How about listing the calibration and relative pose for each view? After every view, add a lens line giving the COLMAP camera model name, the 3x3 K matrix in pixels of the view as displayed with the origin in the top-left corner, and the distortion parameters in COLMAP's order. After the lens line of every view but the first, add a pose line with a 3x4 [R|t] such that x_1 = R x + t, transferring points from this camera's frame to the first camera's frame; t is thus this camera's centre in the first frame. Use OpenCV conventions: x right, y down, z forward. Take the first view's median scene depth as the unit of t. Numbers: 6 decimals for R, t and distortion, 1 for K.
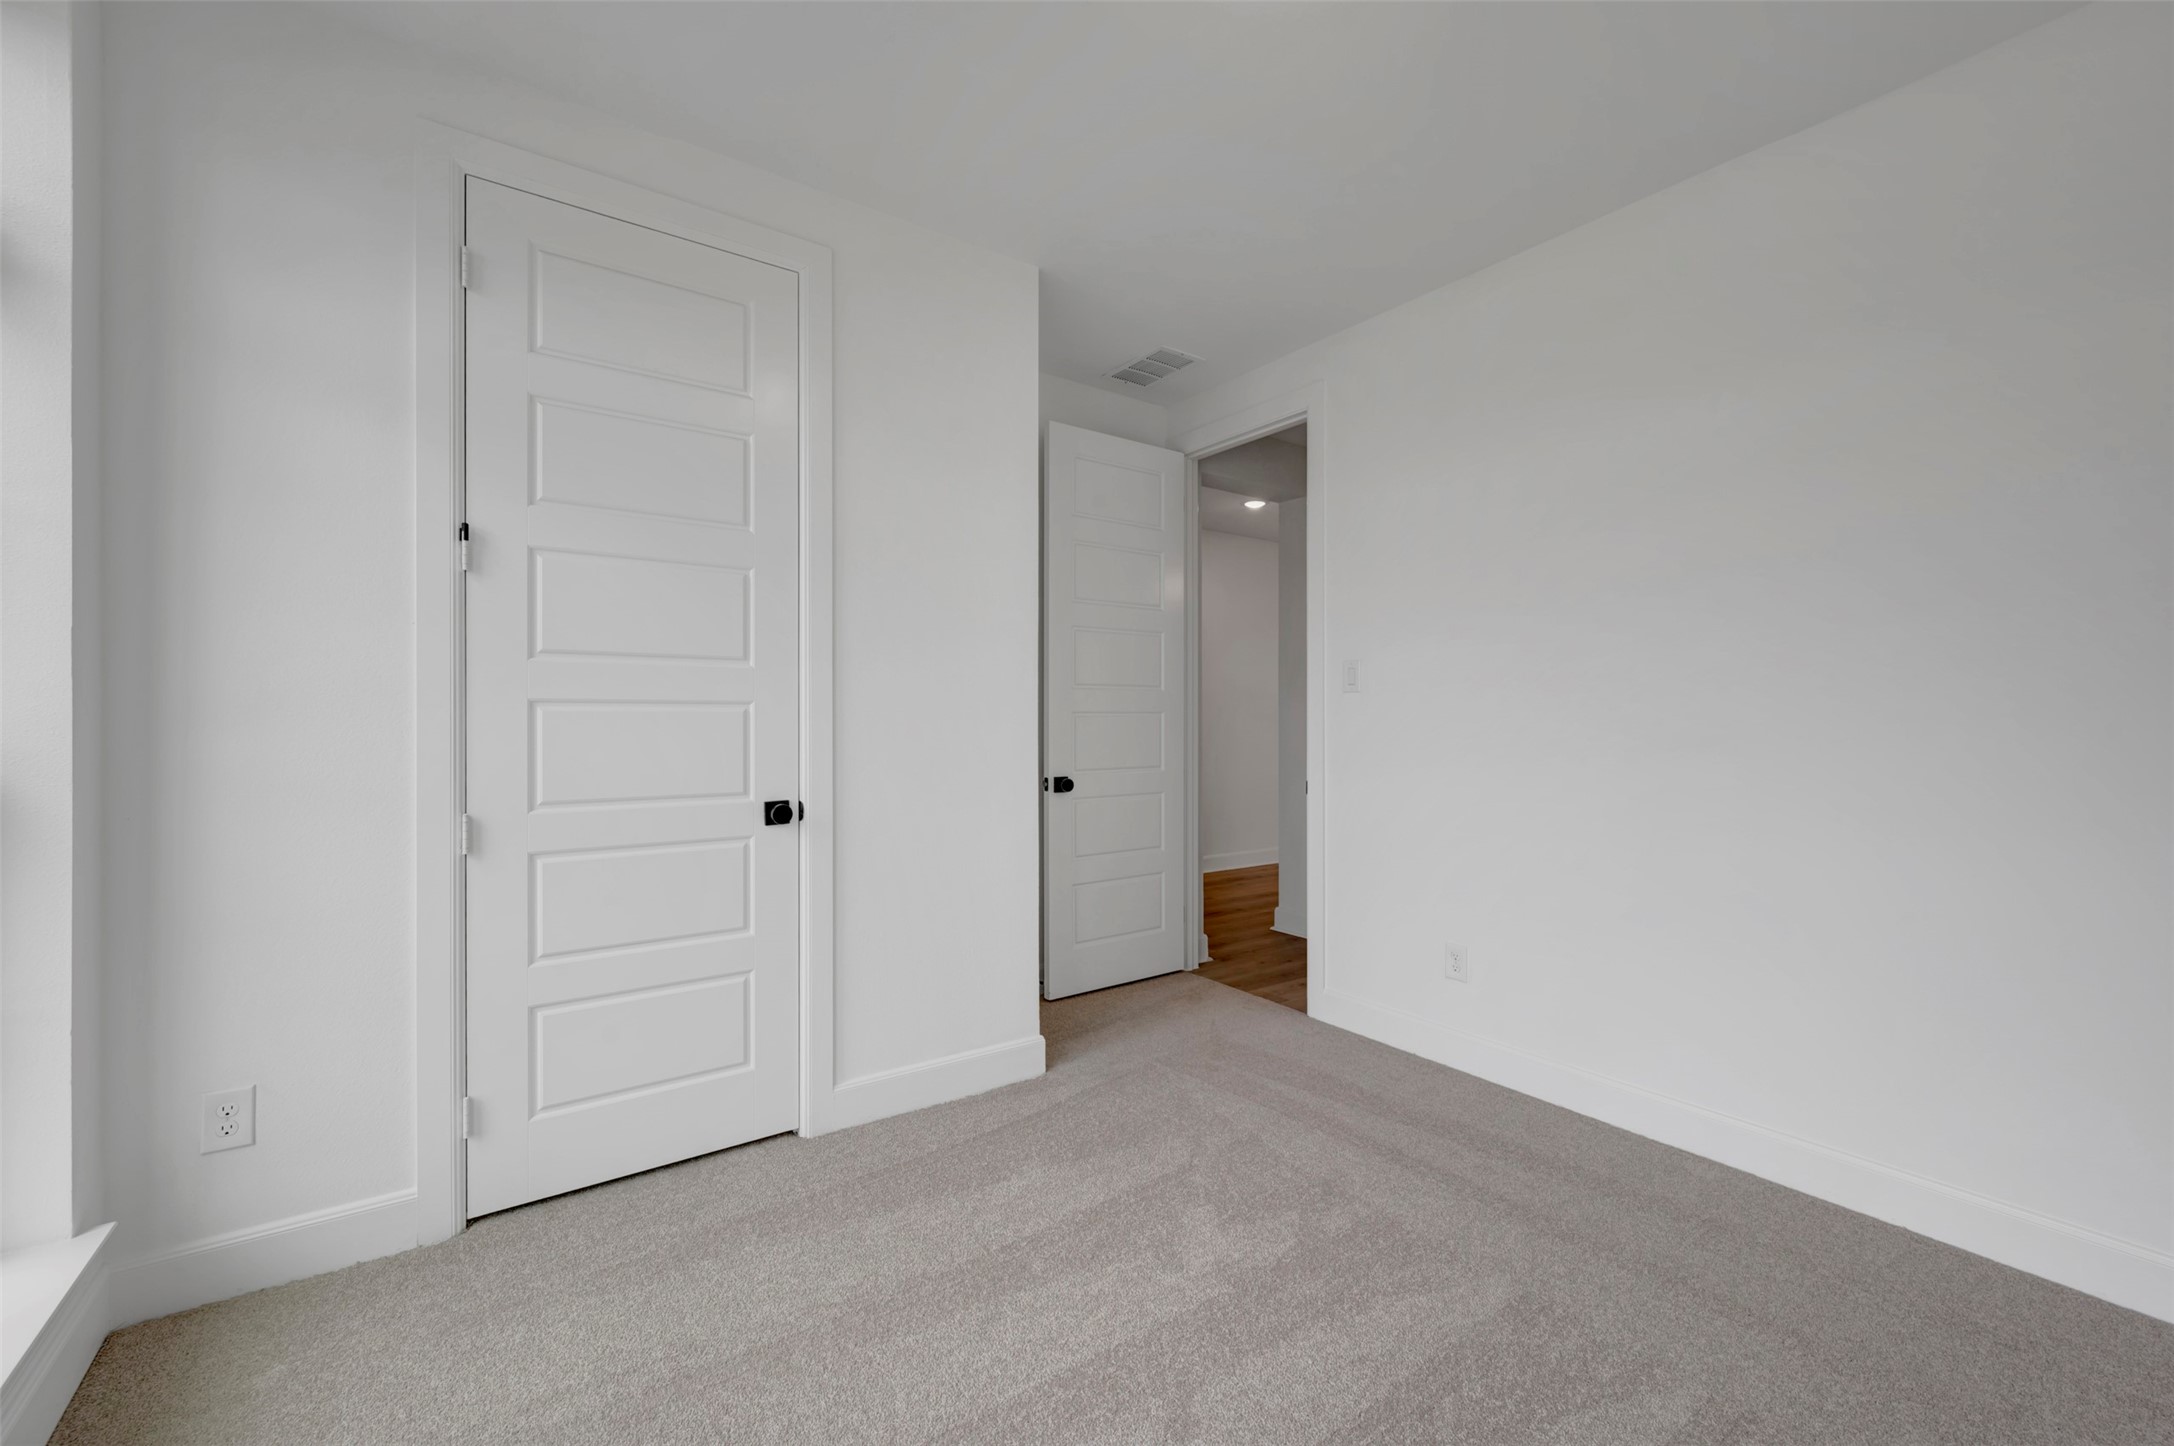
lens RADIAL K [[860.1, 0, 1088.6], [0, 860.1, 721.8], [0, 0, 1]] dist [0.002788, -0.000638]
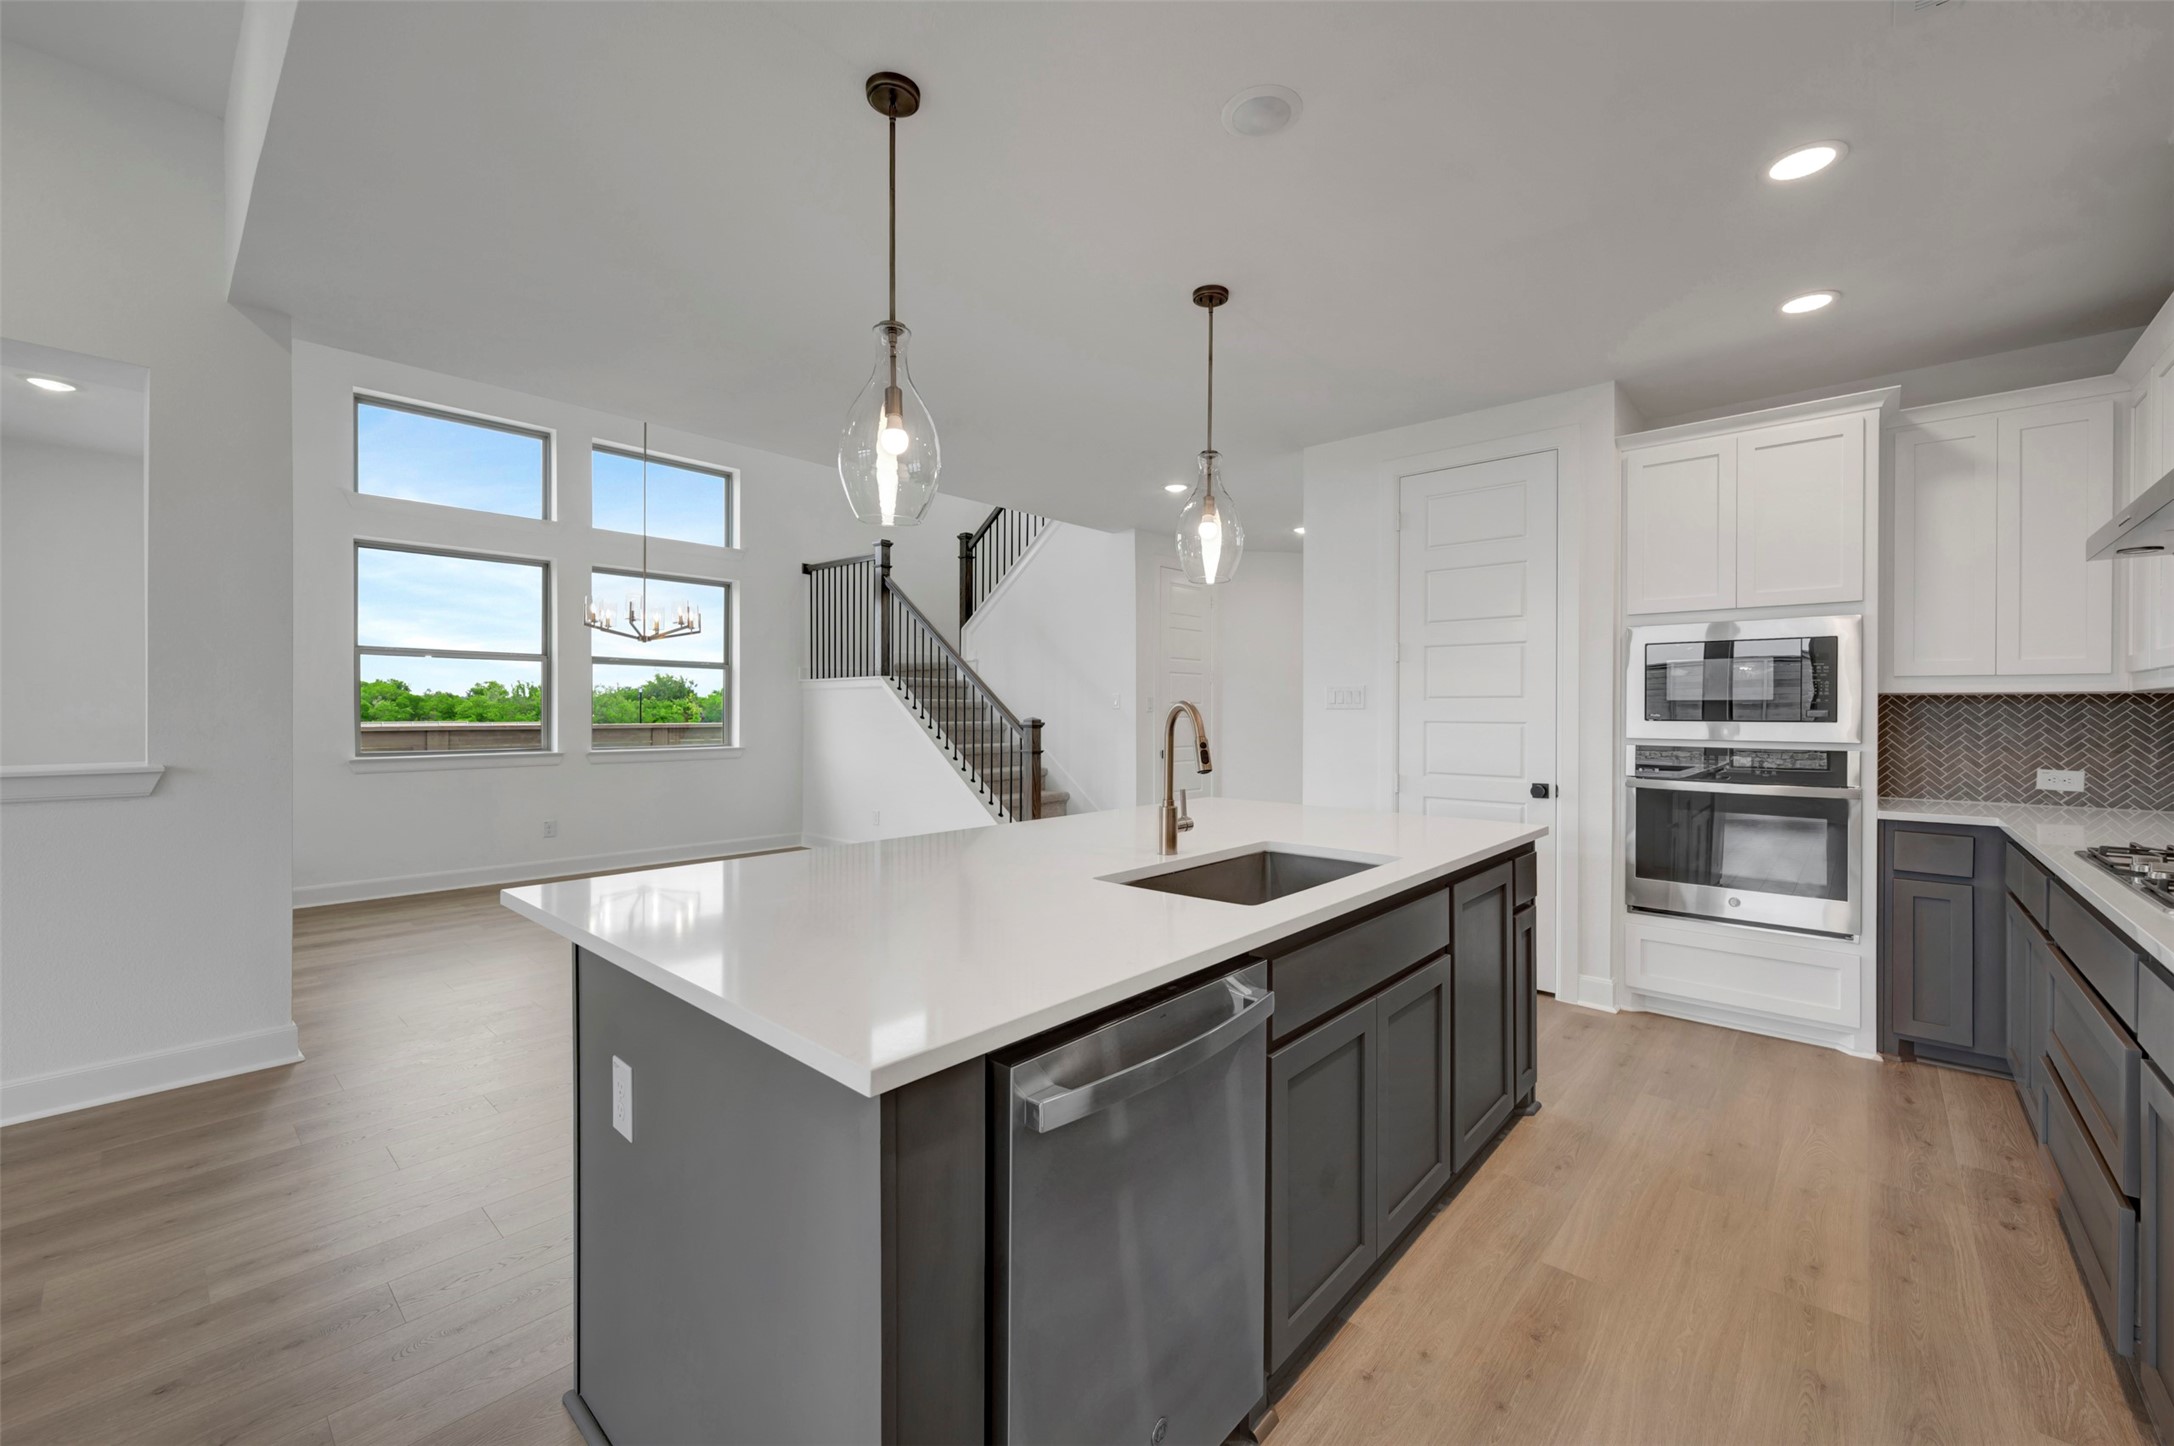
lens RADIAL K [[860.1, 0, 1087.9], [0, 860.1, 712.5], [0, 0, 1]] dist [0.002788, -0.000638]
pose [[0.227190, 0.003428, -0.973844, 1.033354], [-0.013214, 0.999913, 0.000437, -0.032206], [0.973761, 0.012769, 0.227215, -0.198560]]
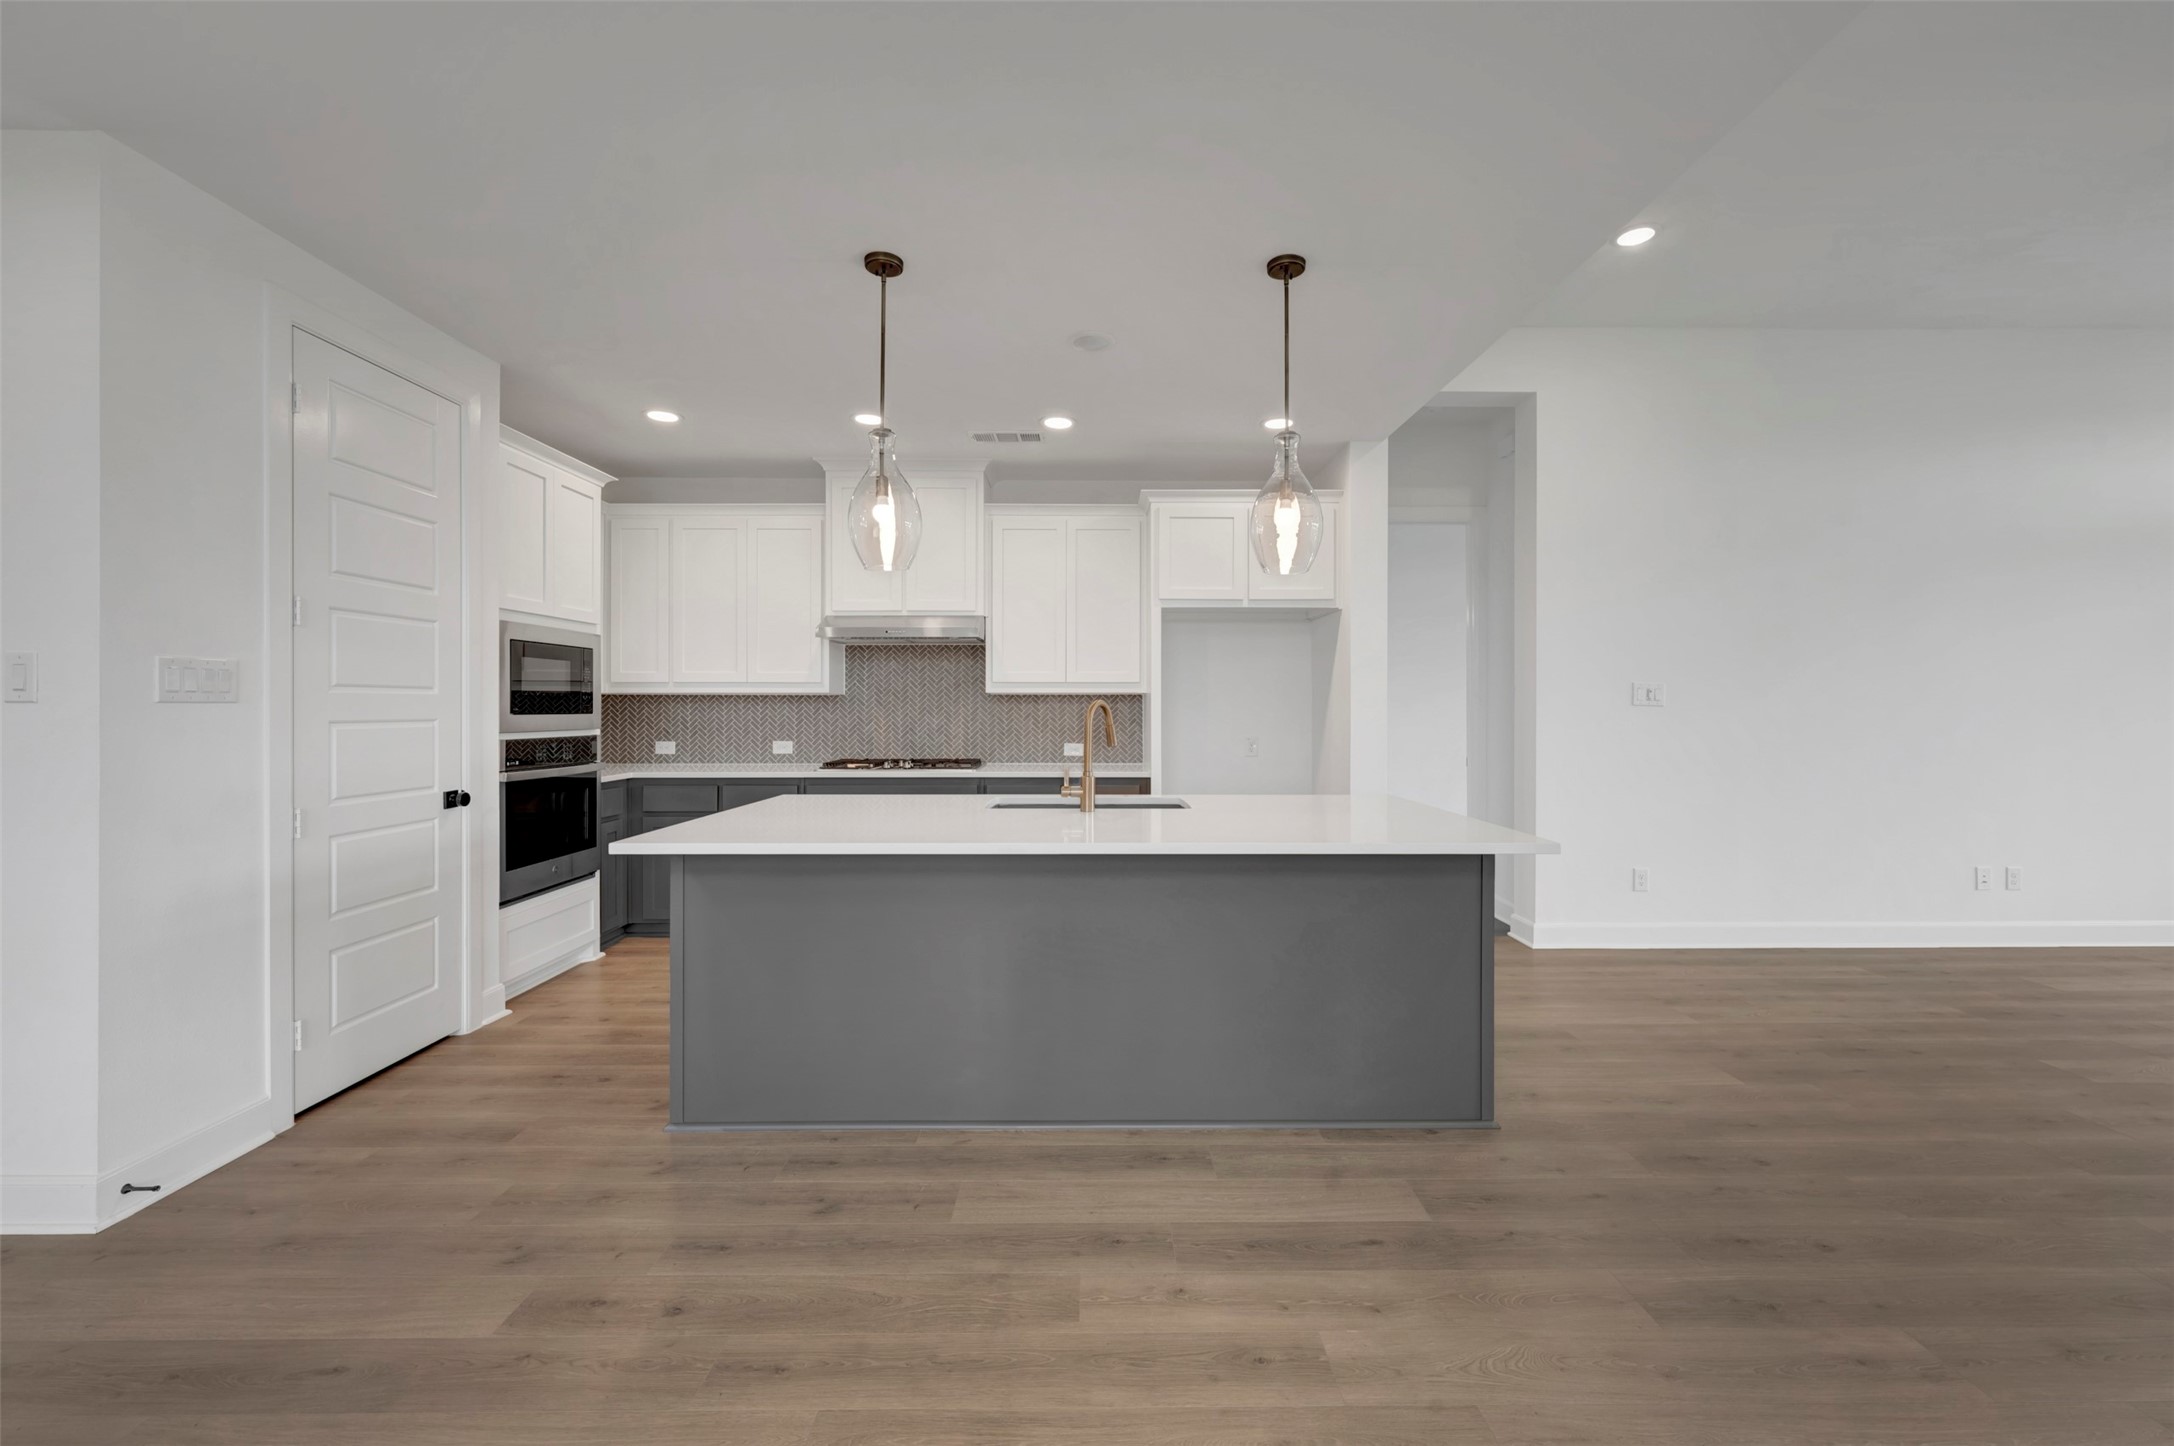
lens RADIAL K [[860.1, 0, 1094.2], [0, 860.1, 710.4], [0, 0, 1]] dist [0.002788, -0.000638]
pose [[0.572781, -0.003917, 0.819699, -0.914344], [0.008014, 0.999968, -0.000821, -0.028373], [-0.819669, 0.007039, 0.572794, -0.640061]]
